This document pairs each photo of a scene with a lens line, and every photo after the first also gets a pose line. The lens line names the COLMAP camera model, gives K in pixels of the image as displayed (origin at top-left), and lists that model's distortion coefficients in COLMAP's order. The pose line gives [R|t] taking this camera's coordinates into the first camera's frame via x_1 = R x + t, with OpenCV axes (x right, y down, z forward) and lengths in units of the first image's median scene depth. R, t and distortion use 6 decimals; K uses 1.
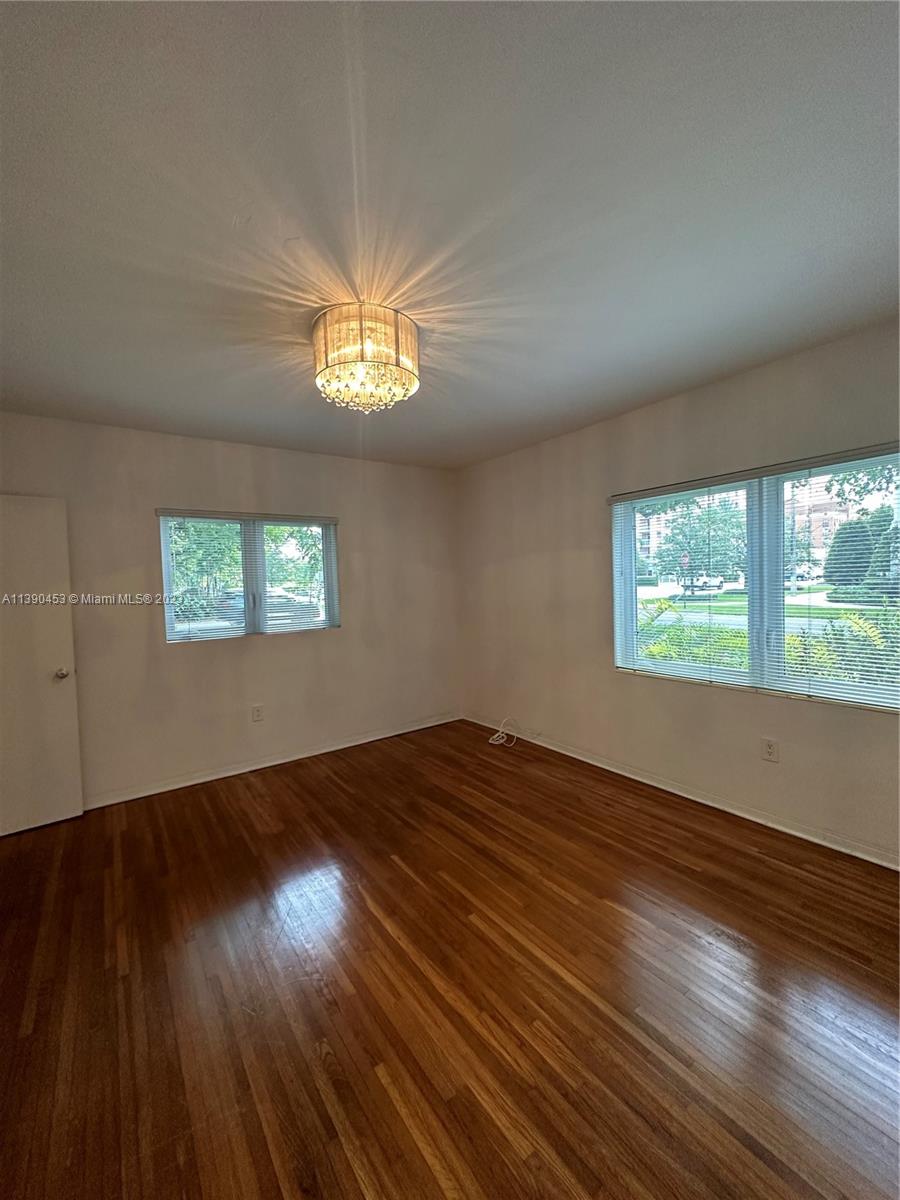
lens RADIAL K [[477.2, 0, 450.9], [0, 477.2, 599.5], [0, 0, 1]] dist [-0.002290, 0.000735]
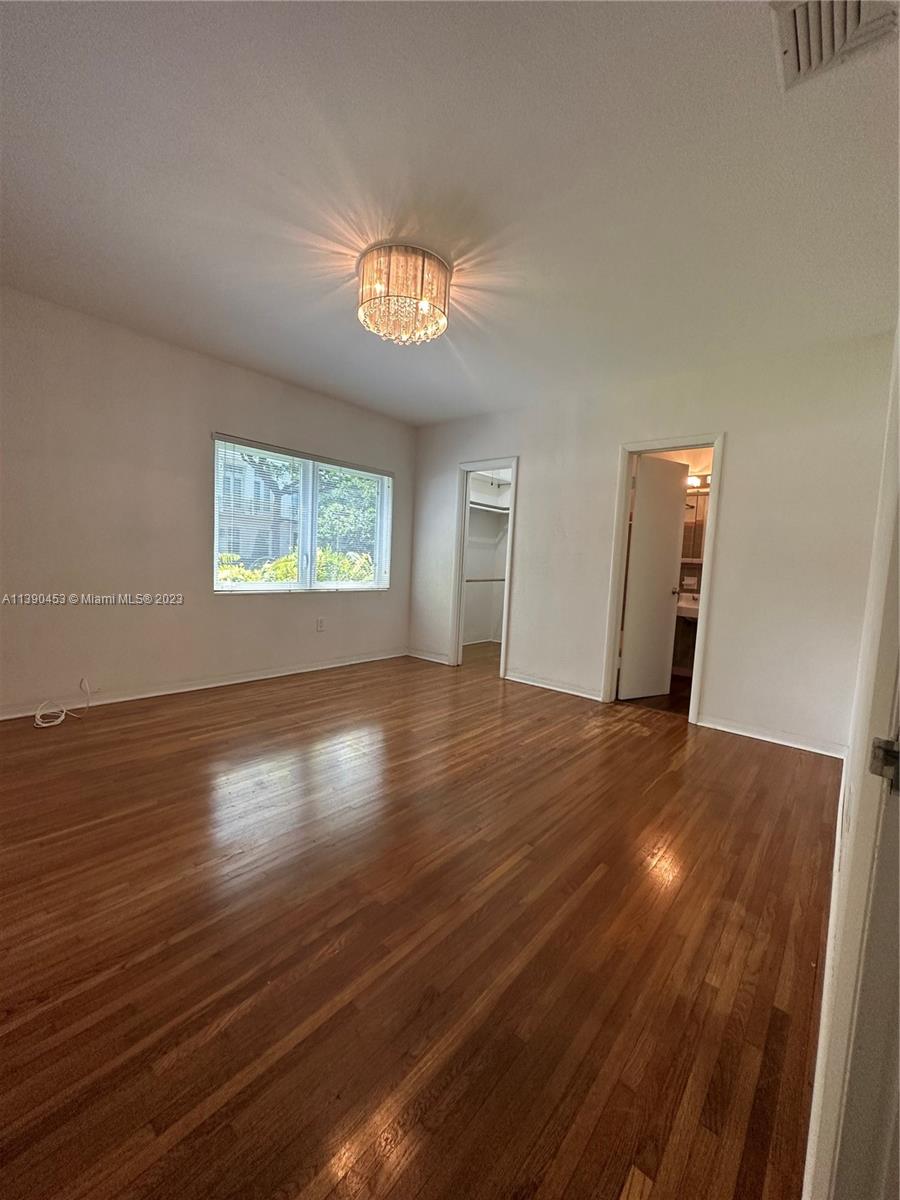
lens RADIAL K [[477.2, 0, 450.7], [0, 477.2, 599.5], [0, 0, 1]] dist [-0.002290, 0.000735]
pose [[-0.231588, -0.061340, 0.970878, -1.142785], [-0.006602, 0.998086, 0.061485, 0.124000], [-0.972792, 0.007829, -0.231550, 0.983853]]
